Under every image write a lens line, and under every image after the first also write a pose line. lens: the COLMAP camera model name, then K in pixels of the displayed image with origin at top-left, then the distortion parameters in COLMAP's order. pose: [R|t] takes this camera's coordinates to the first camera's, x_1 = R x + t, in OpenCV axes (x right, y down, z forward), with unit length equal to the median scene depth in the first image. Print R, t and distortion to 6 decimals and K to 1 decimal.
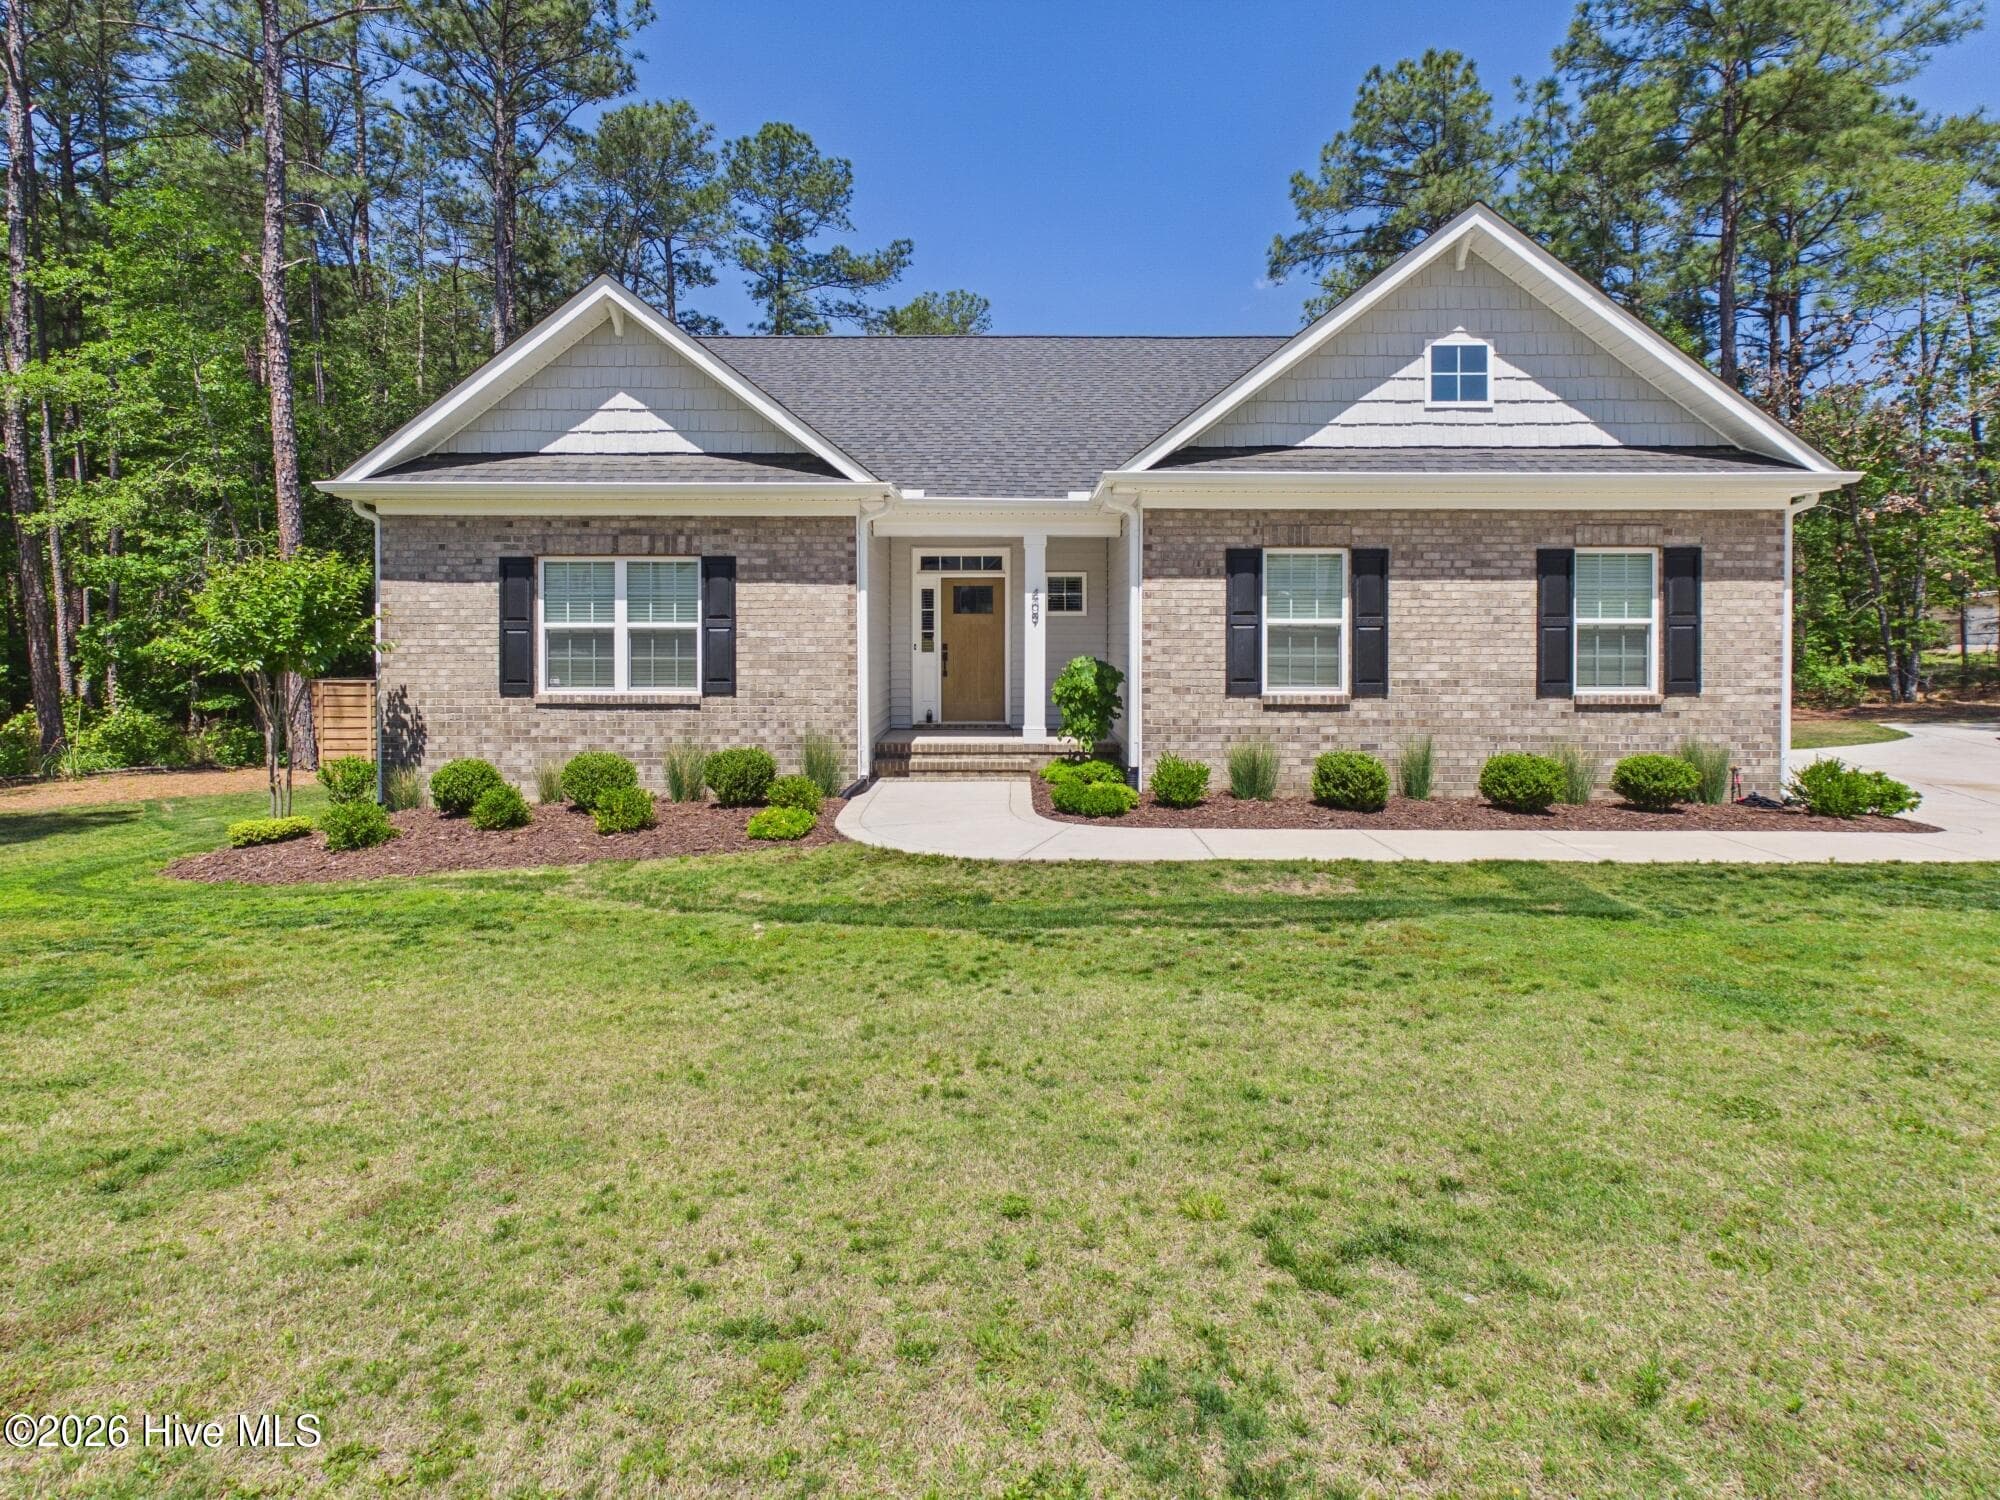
lens RADIAL K [[1094.2, 0, 1005.8], [0, 1094.2, 643.1], [0, 0, 1]] dist [-0.002196, 0.000293]
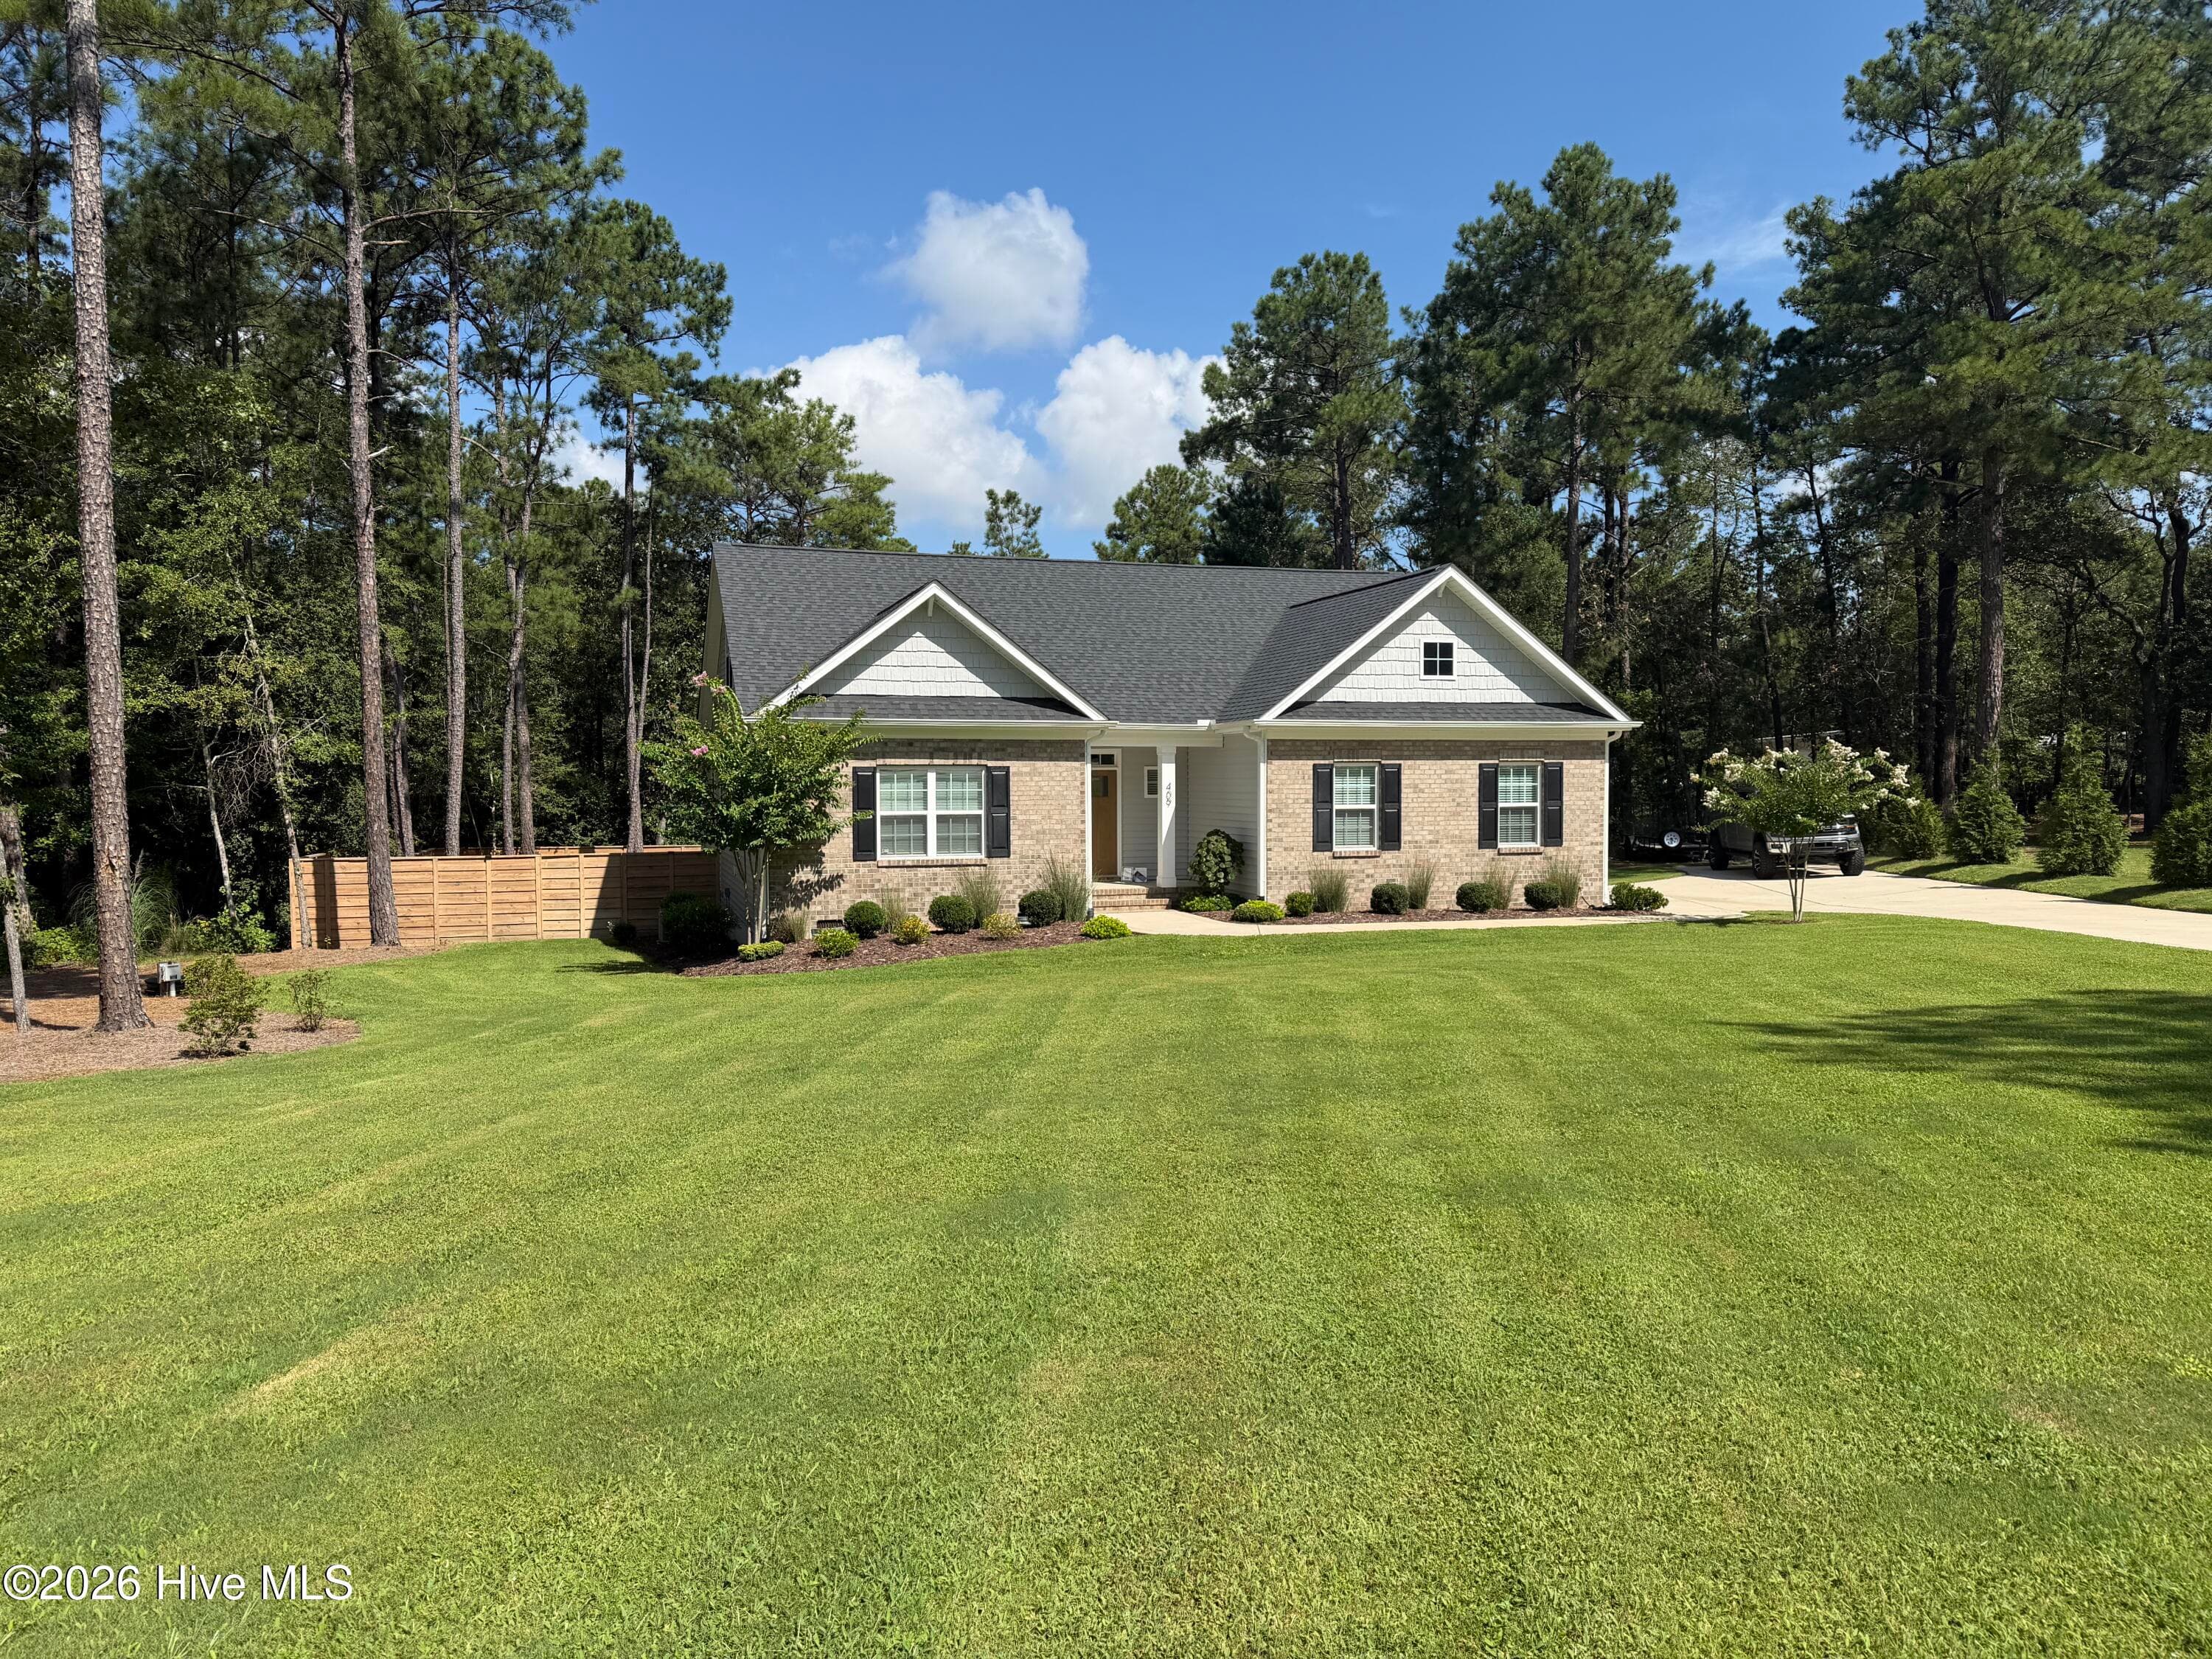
lens RADIAL K [[1540.1, 0, 1104.3], [0, 1540.1, 834.5], [0, 0, 1]] dist [0.079943, -0.111818]
pose [[0.952068, -0.014955, 0.305521, -0.811407], [0.006296, 0.999551, 0.029307, -0.048314], [-0.305822, -0.025978, 0.951734, -1.124925]]
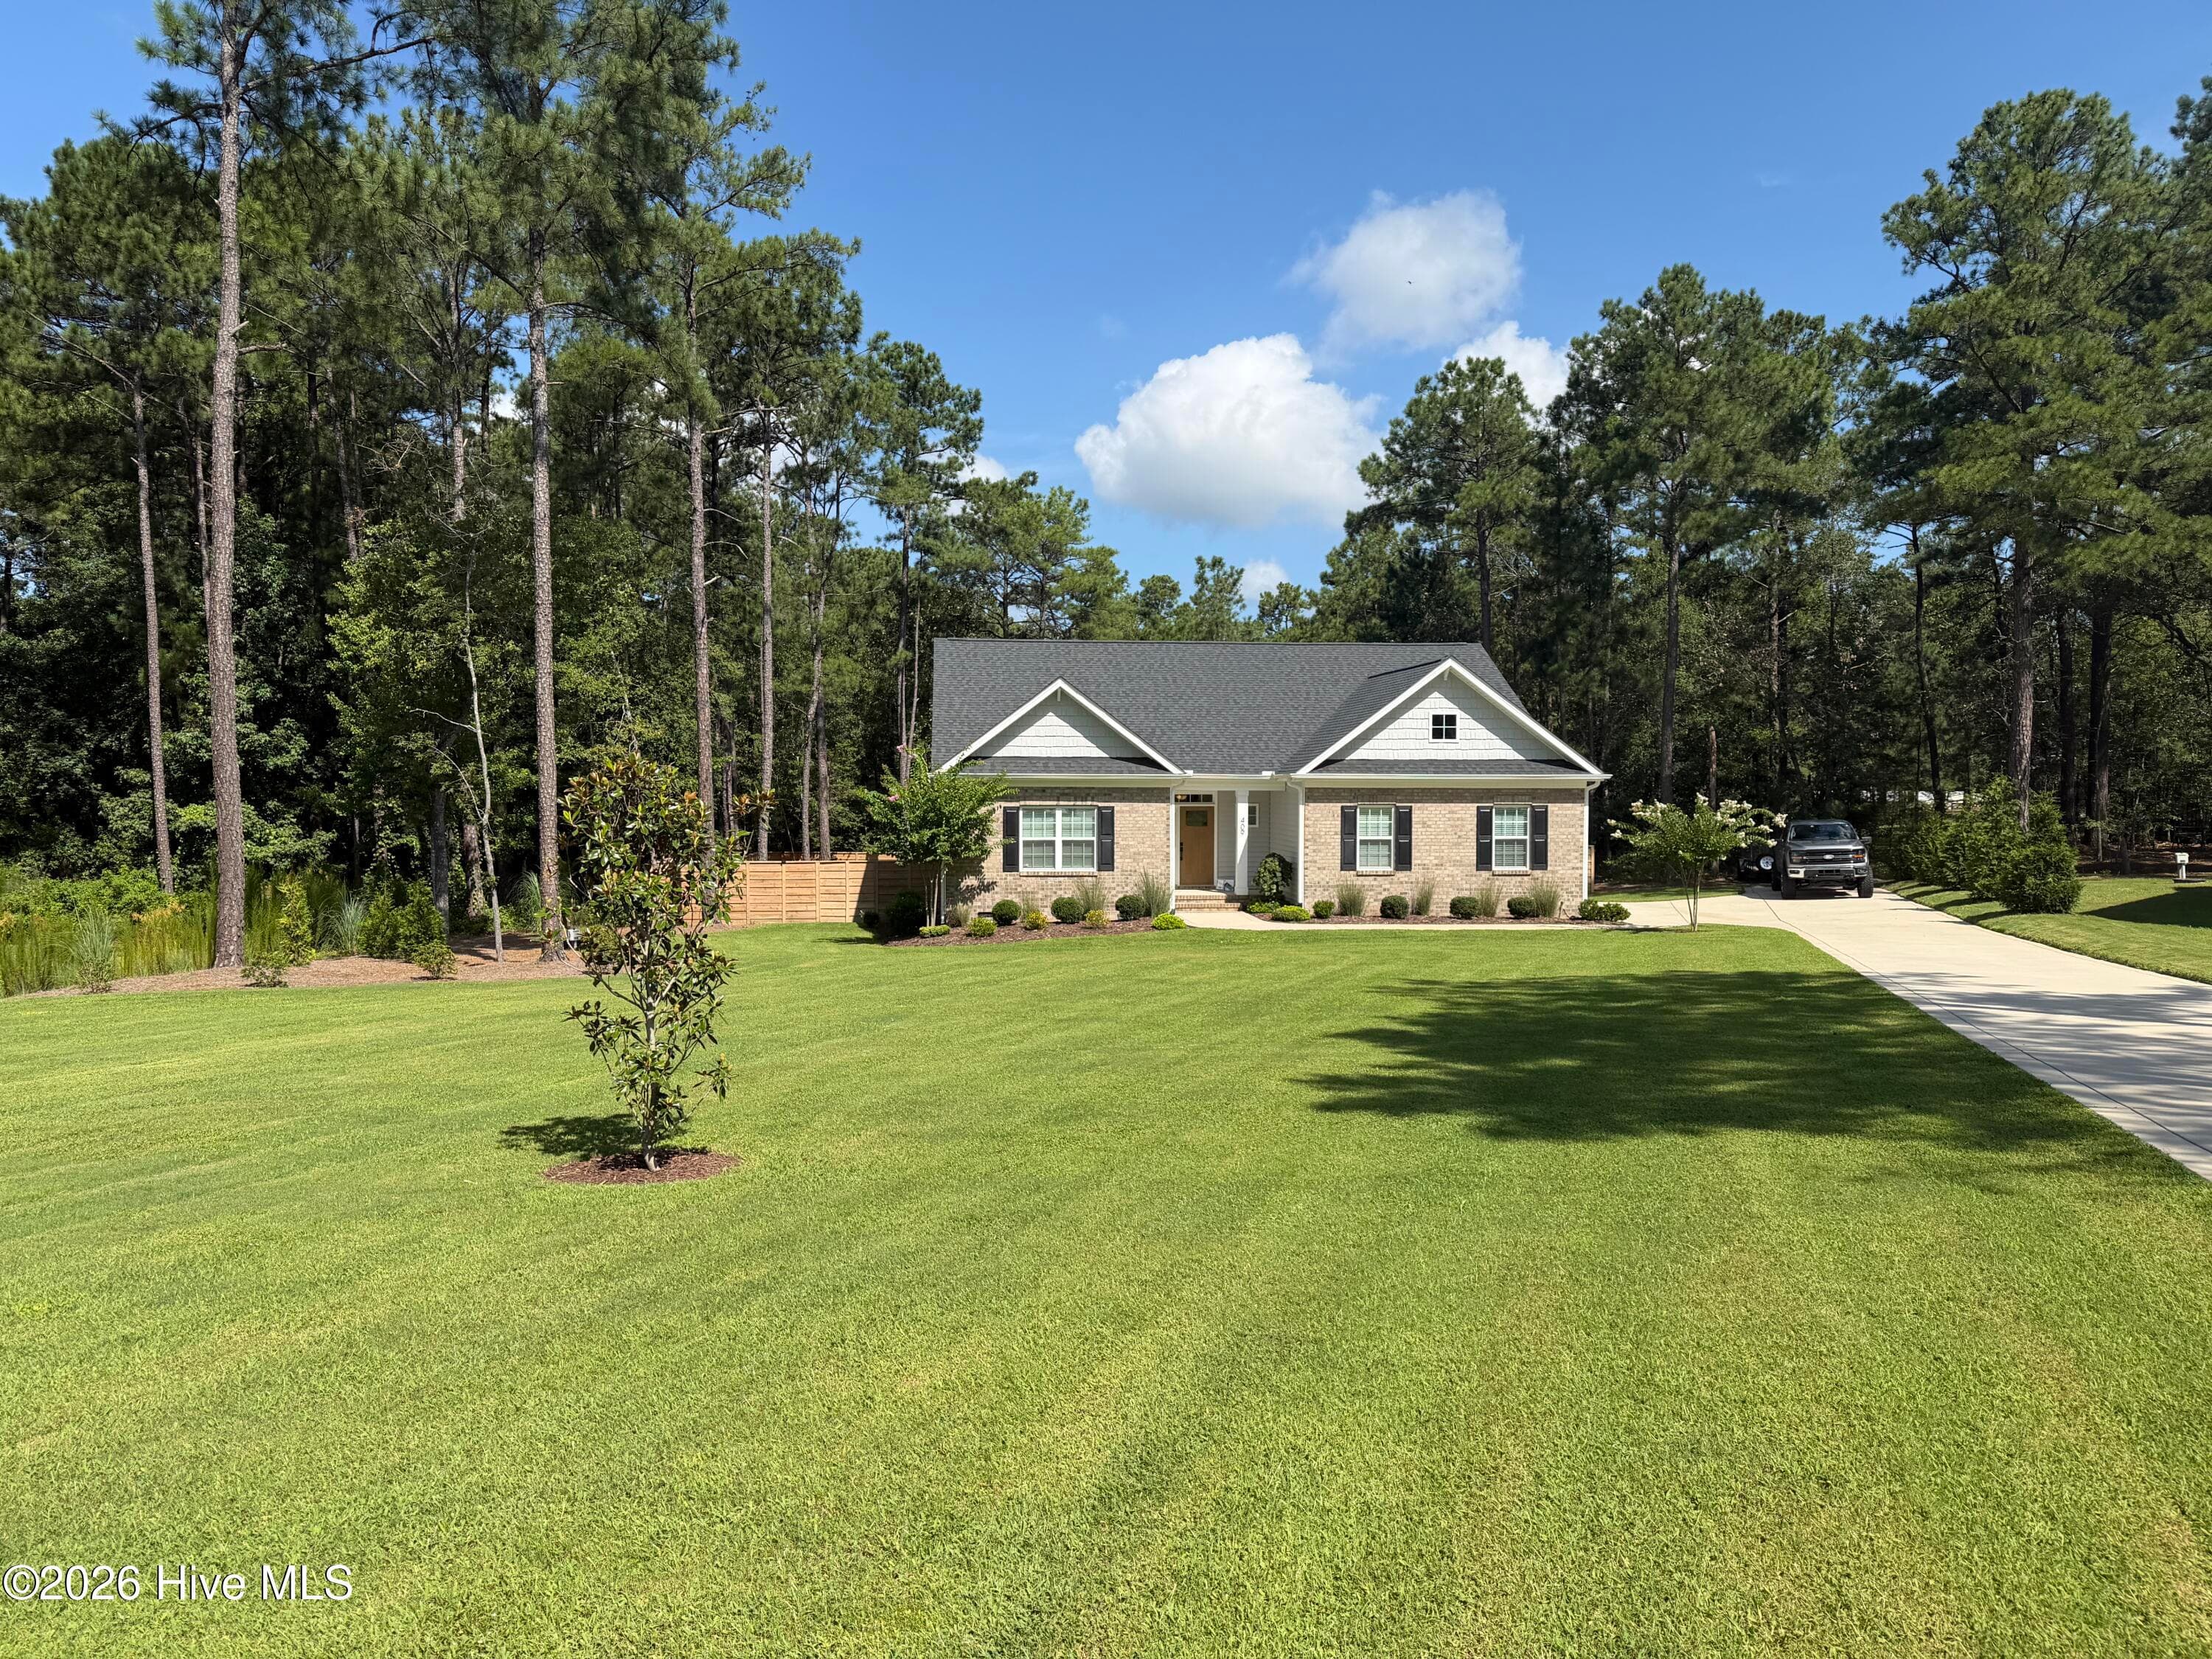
lens RADIAL K [[1540.1, 0, 1101.9], [0, 1540.1, 833.2], [0, 0, 1]] dist [0.079943, -0.111818]
pose [[0.994494, -0.000806, 0.104793, -0.612799], [-0.001809, 0.999690, 0.024850, -0.105538], [-0.104781, -0.024902, 0.994184, -2.073819]]
